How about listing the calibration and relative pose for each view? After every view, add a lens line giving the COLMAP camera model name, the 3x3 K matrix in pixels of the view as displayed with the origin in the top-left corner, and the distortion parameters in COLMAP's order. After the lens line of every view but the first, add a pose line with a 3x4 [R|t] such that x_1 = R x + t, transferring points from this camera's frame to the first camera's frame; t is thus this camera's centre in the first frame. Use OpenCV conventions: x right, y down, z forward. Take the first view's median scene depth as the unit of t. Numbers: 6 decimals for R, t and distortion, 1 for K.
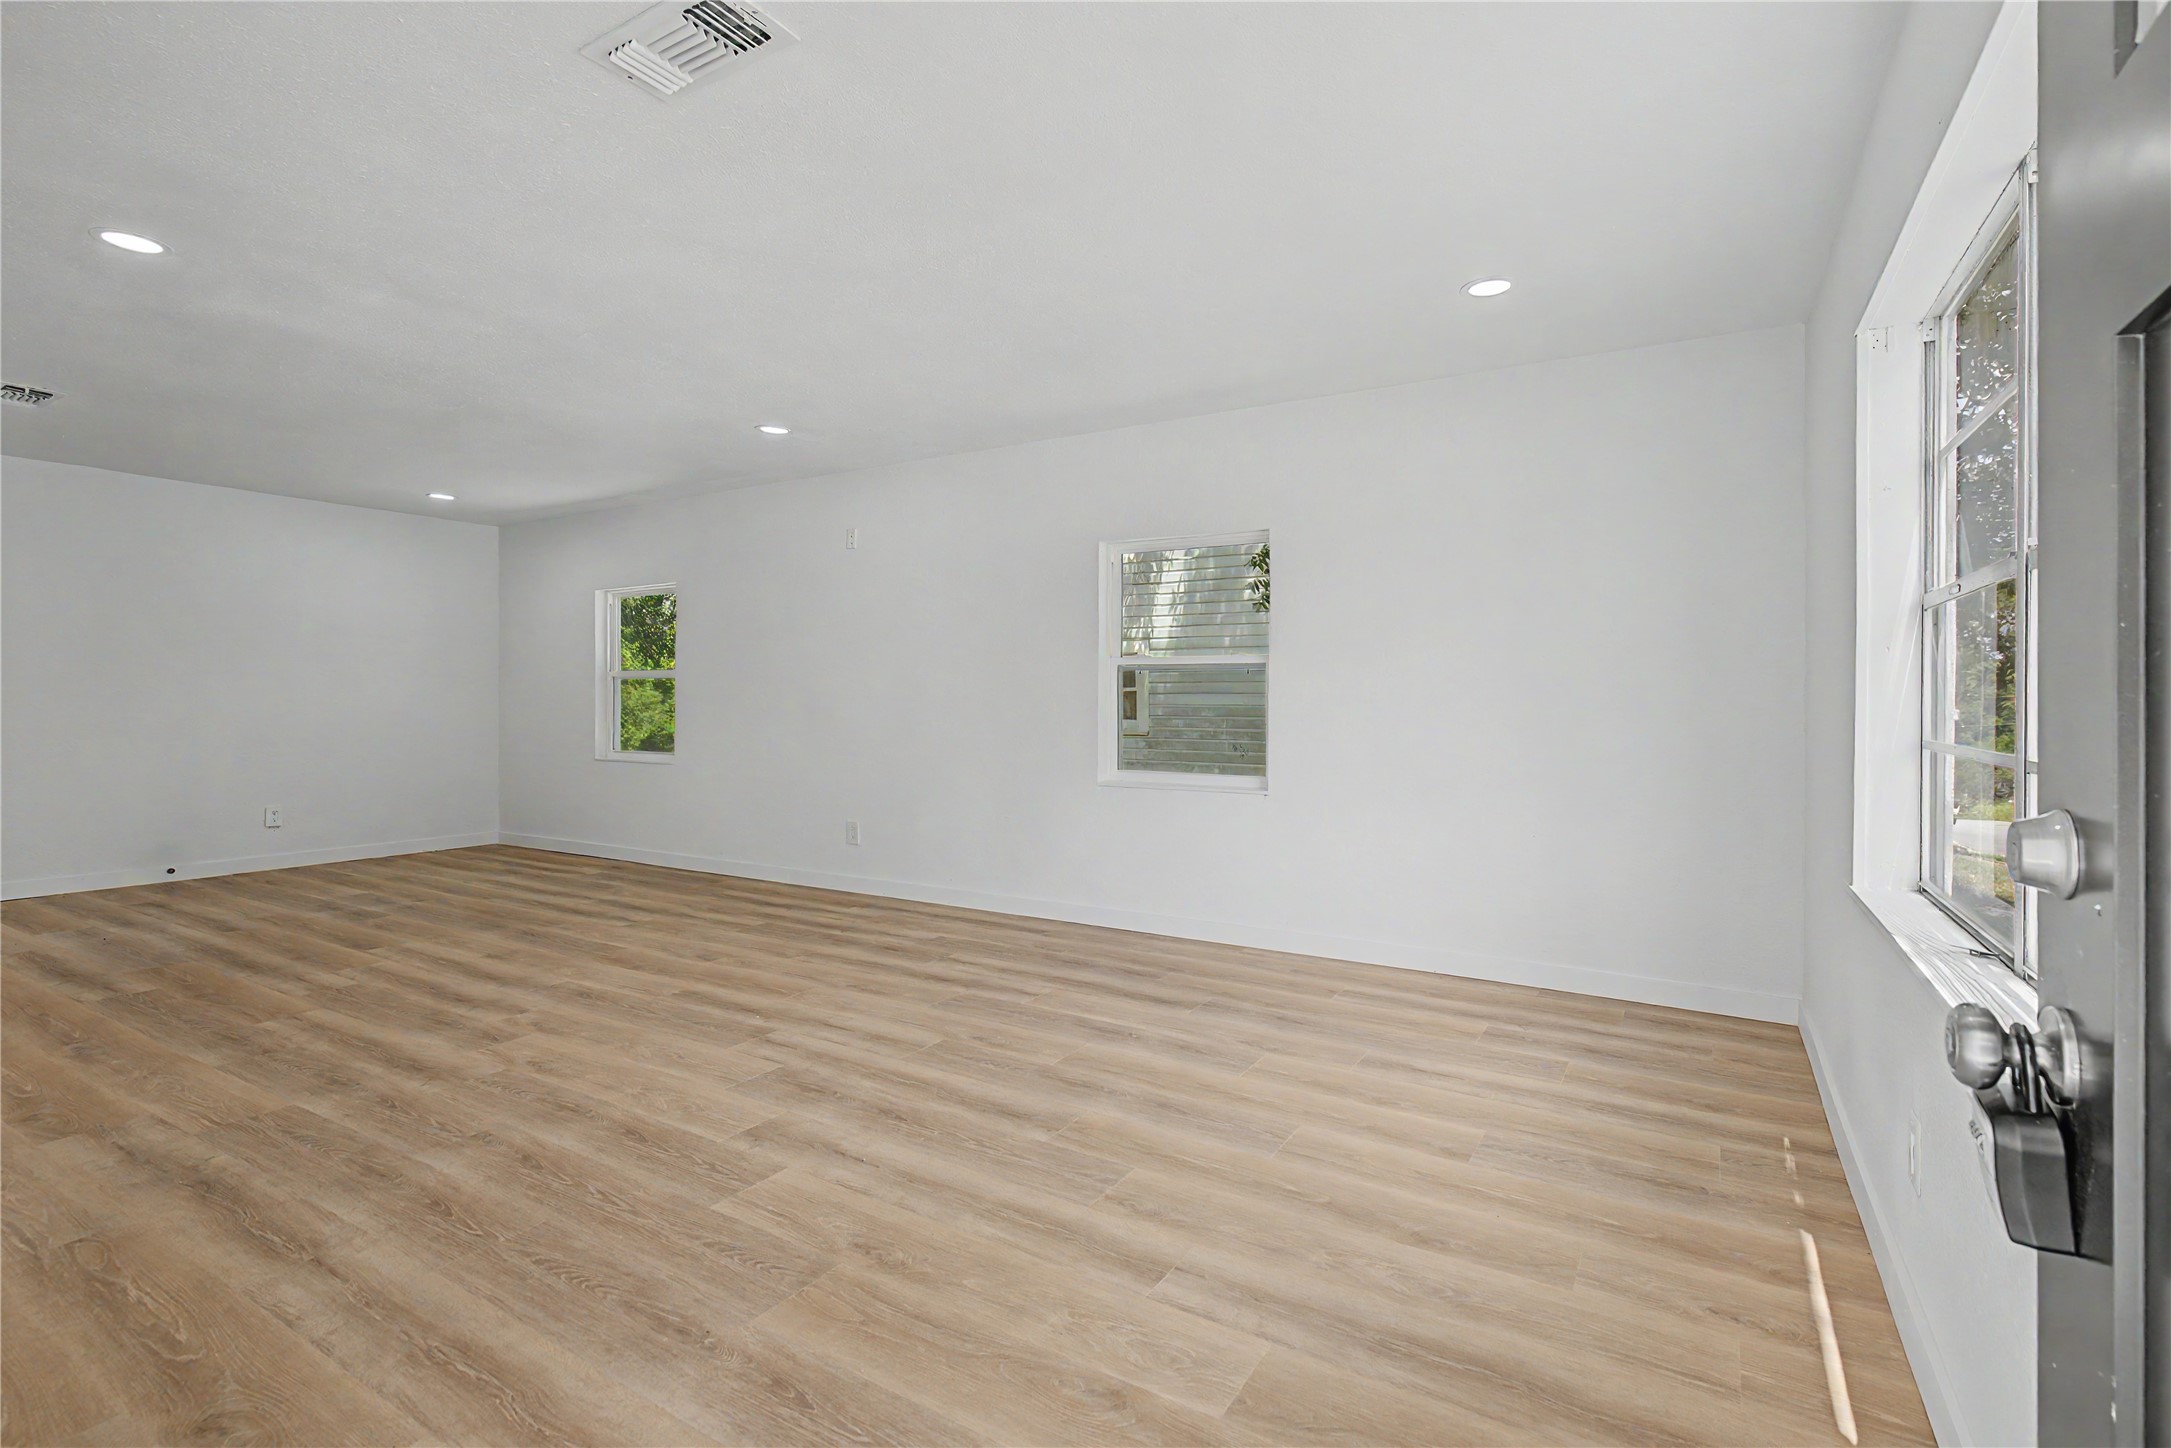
lens RADIAL K [[998.3, 0, 1080.8], [0, 998.3, 713.0], [0, 0, 1]] dist [0.000960, 0.000187]
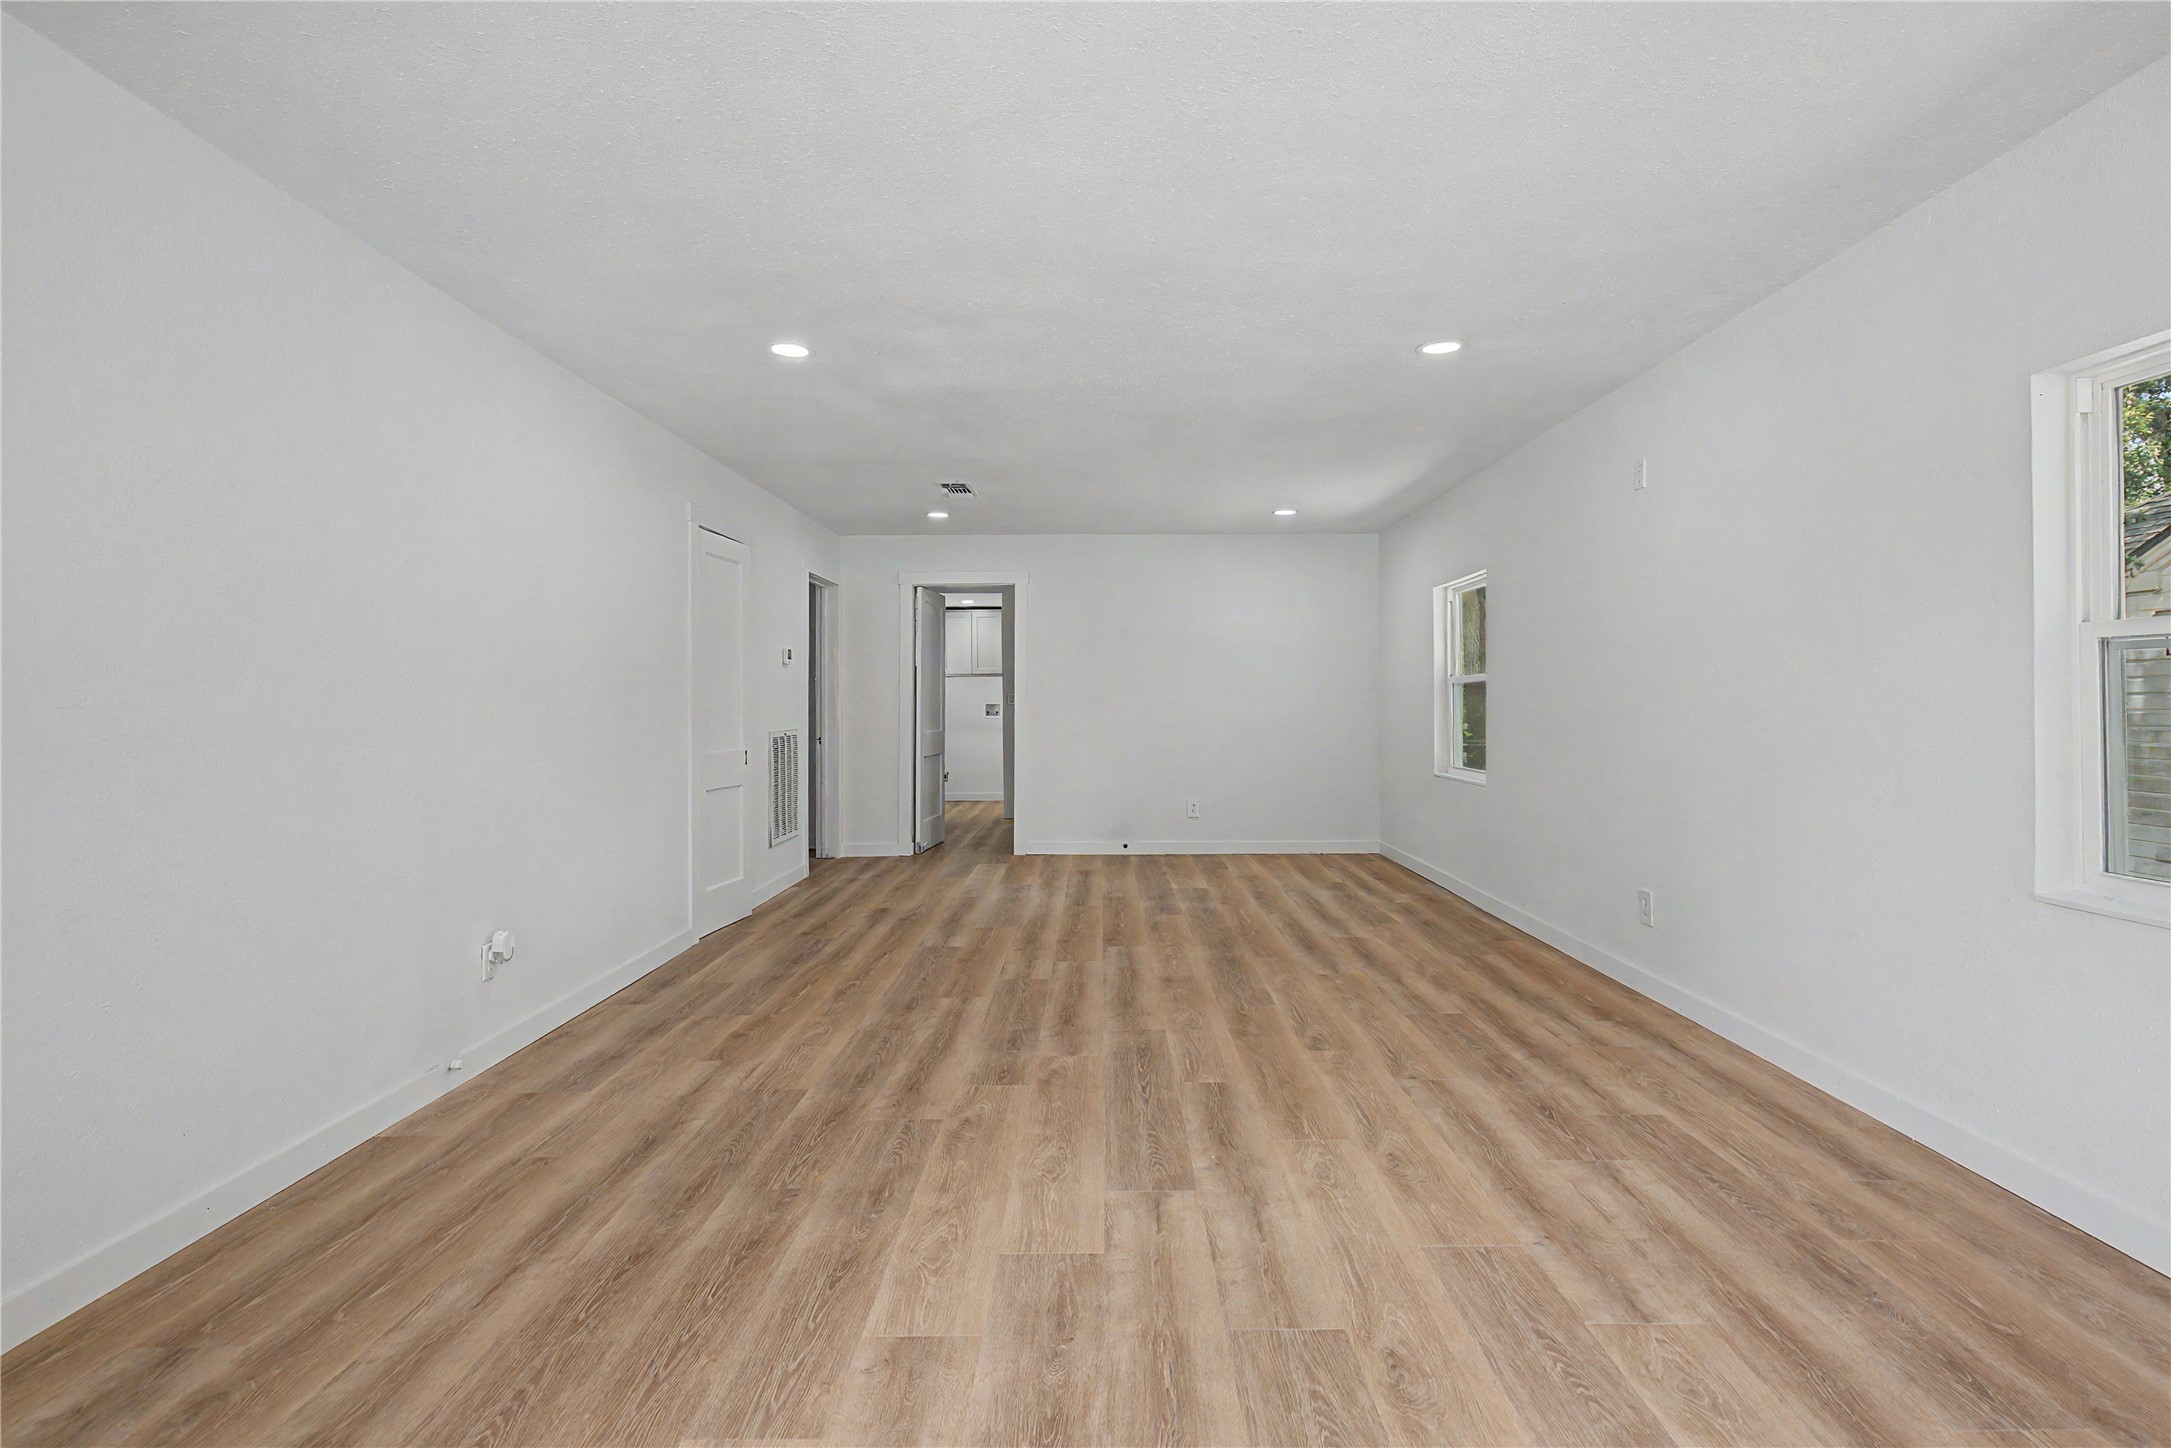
lens RADIAL K [[998.3, 0, 1083.5], [0, 998.3, 706.0], [0, 0, 1]] dist [0.000960, 0.000187]
pose [[0.533583, -0.004149, -0.845738, 0.278291], [-0.003420, 0.999969, -0.007064, -0.020234], [0.845741, 0.006661, 0.533552, 0.610318]]
